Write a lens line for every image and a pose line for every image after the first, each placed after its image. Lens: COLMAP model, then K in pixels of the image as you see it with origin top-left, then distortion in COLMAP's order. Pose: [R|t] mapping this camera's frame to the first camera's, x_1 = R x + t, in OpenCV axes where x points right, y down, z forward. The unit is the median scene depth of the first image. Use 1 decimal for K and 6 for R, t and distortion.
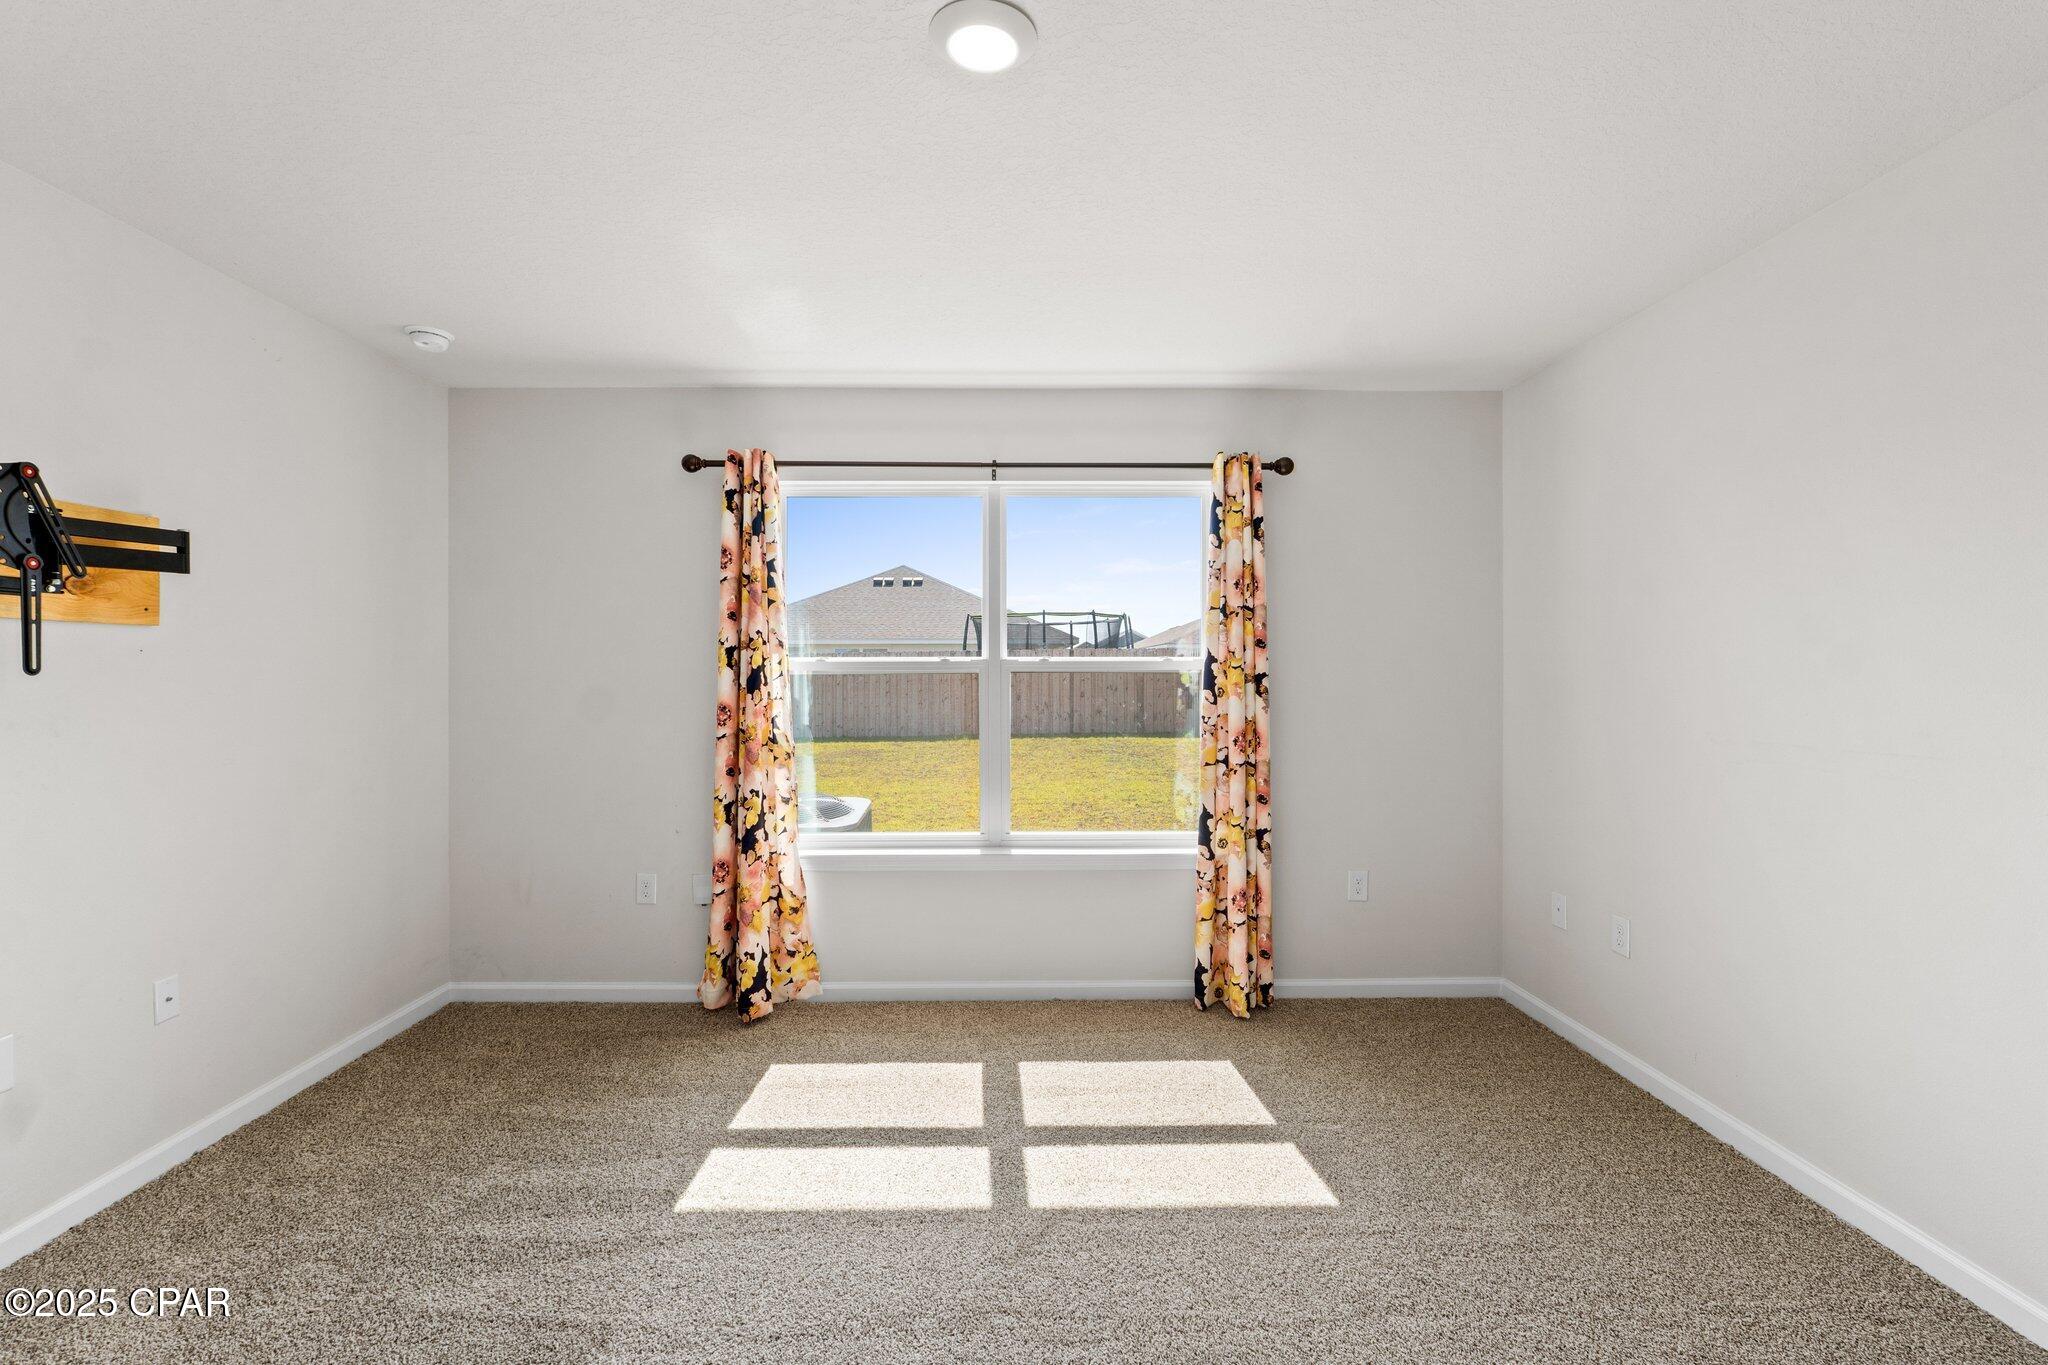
lens RADIAL K [[871.8, 0, 1018.4], [0, 871.8, 684.6], [0, 0, 1]] dist [-0.002806, 0.000111]
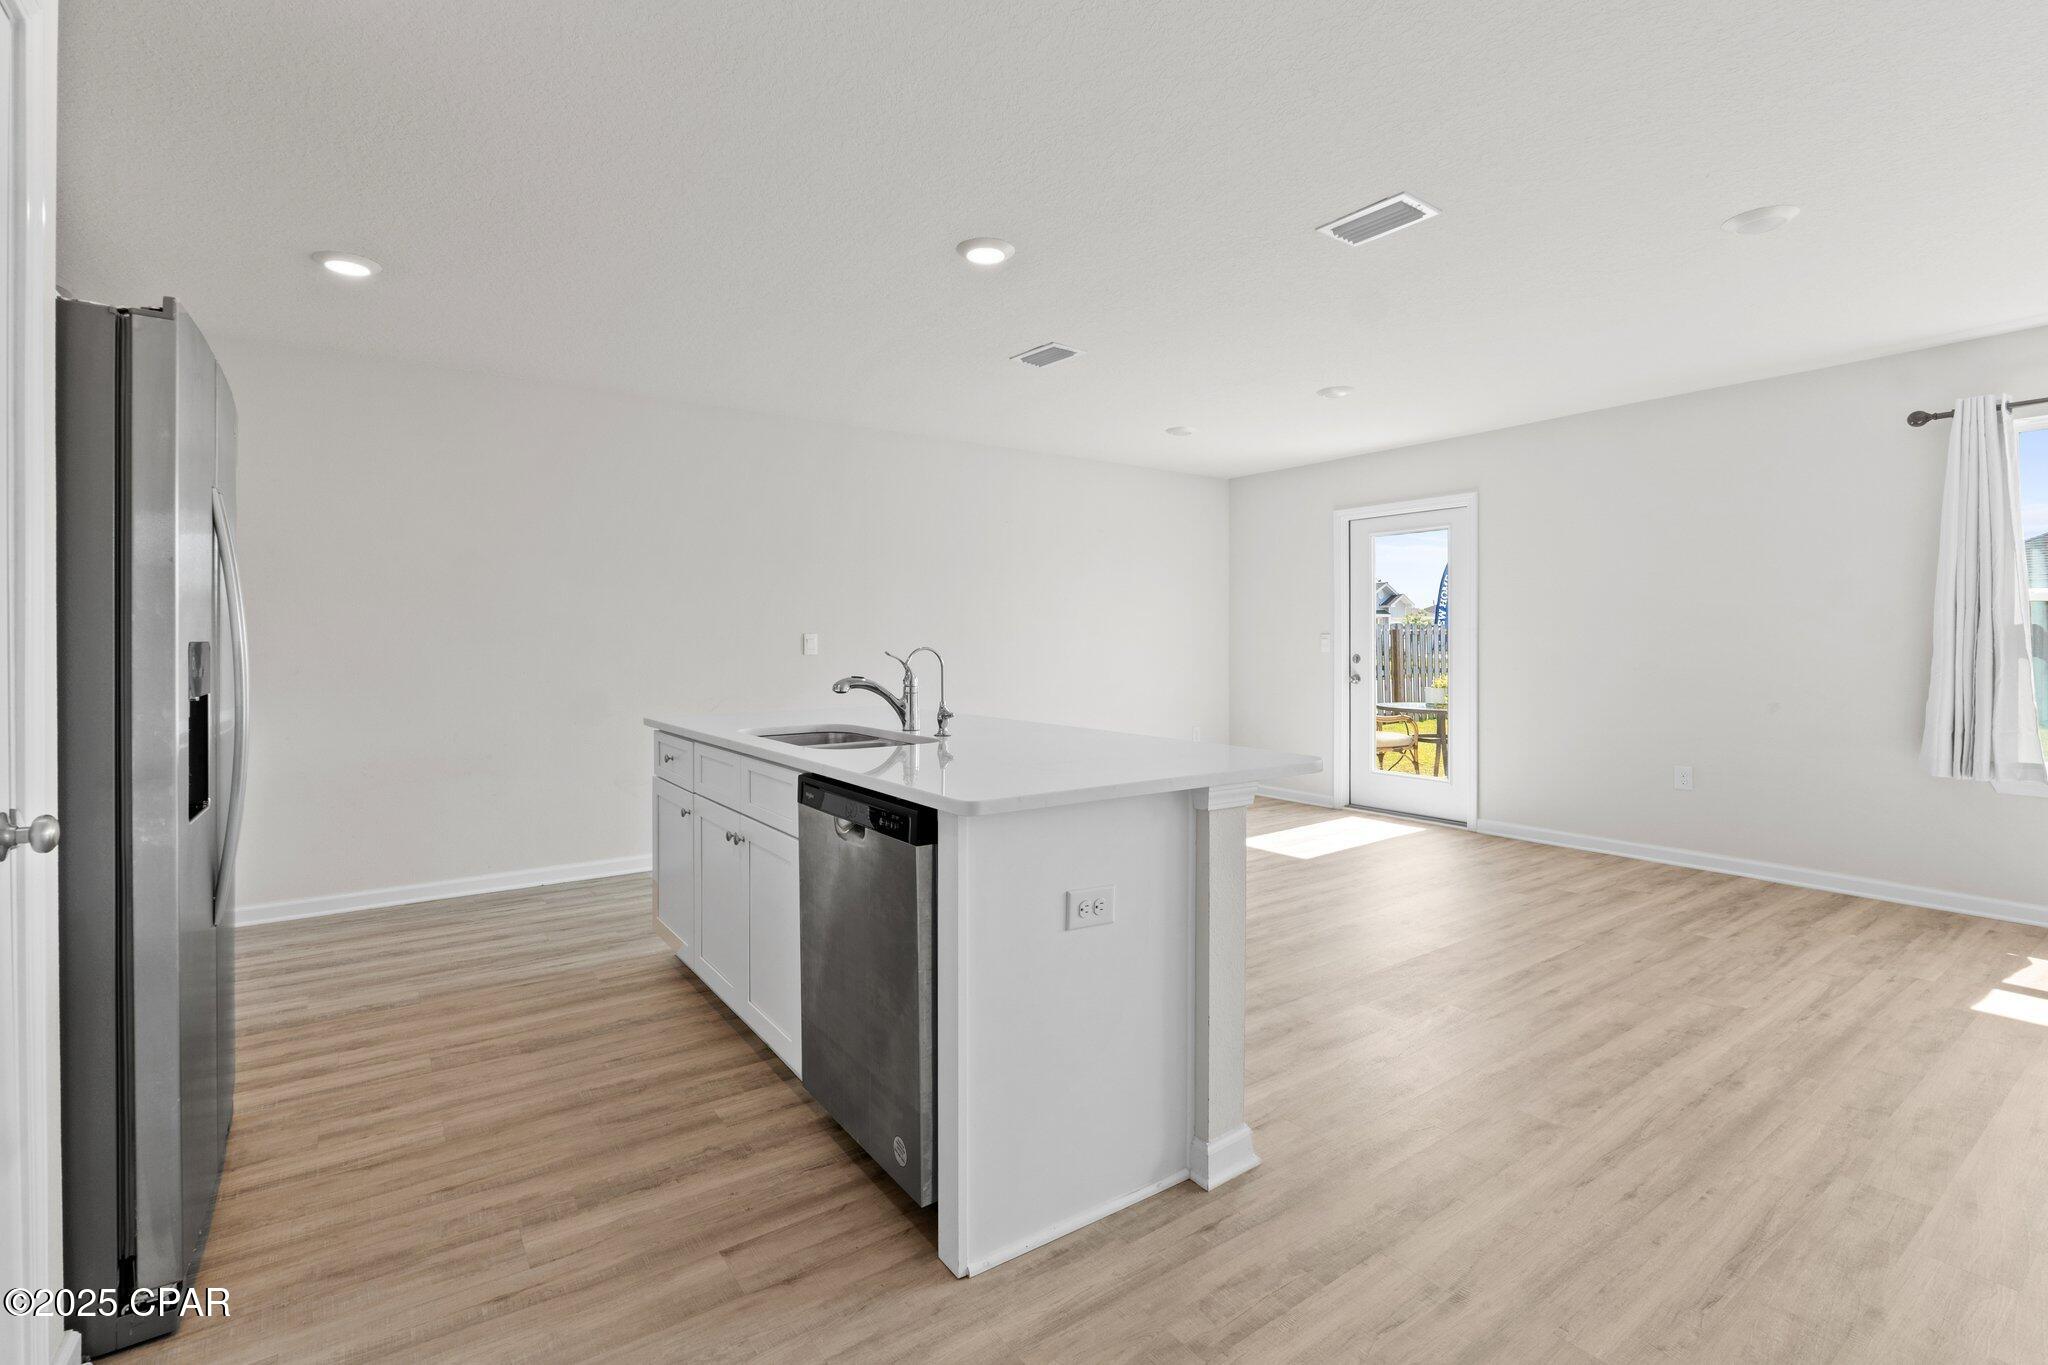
lens RADIAL K [[945.6, 0, 1030.4], [0, 945.6, 646.3], [0, 0, 1]] dist [-0.002799, -0.000303]
pose [[0.569512, 0.004158, -0.821973, -0.028525], [-0.009298, 0.999956, -0.001384, 0.051496], [0.821930, 0.008431, 0.569525, -0.631083]]
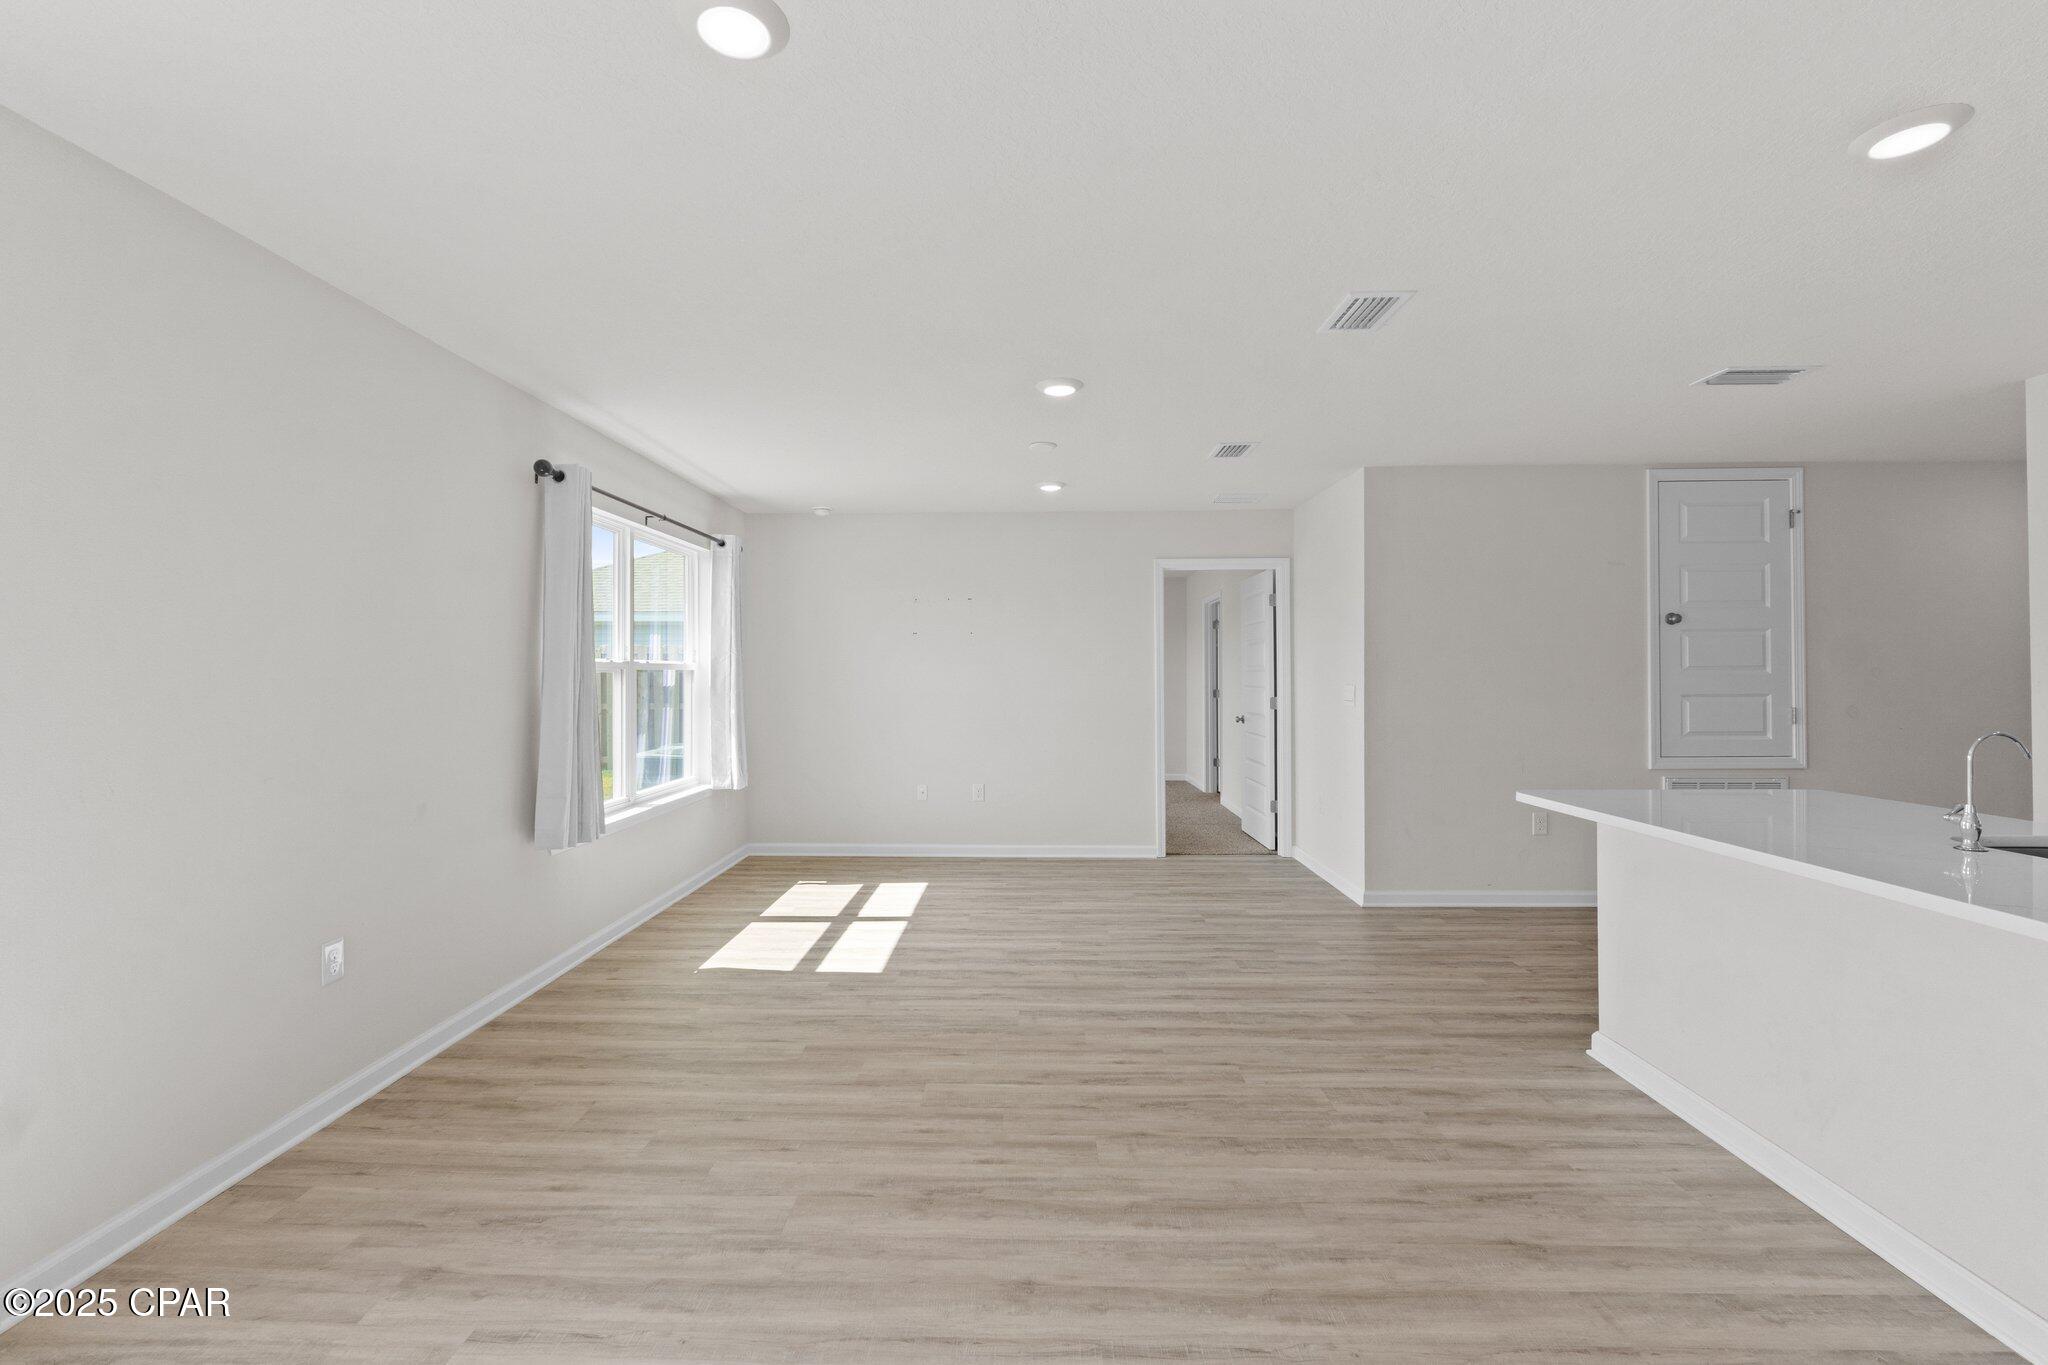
lens RADIAL K [[867.5, 0, 1007.2], [0, 867.5, 669.7], [0, 0, 1]] dist [-0.007169, 0.000051]
pose [[0.053200, 0.005641, 0.998568, -1.379659], [0.016367, 0.999845, -0.006520, 0.002942], [-0.998450, 0.016690, 0.053100, 0.403703]]
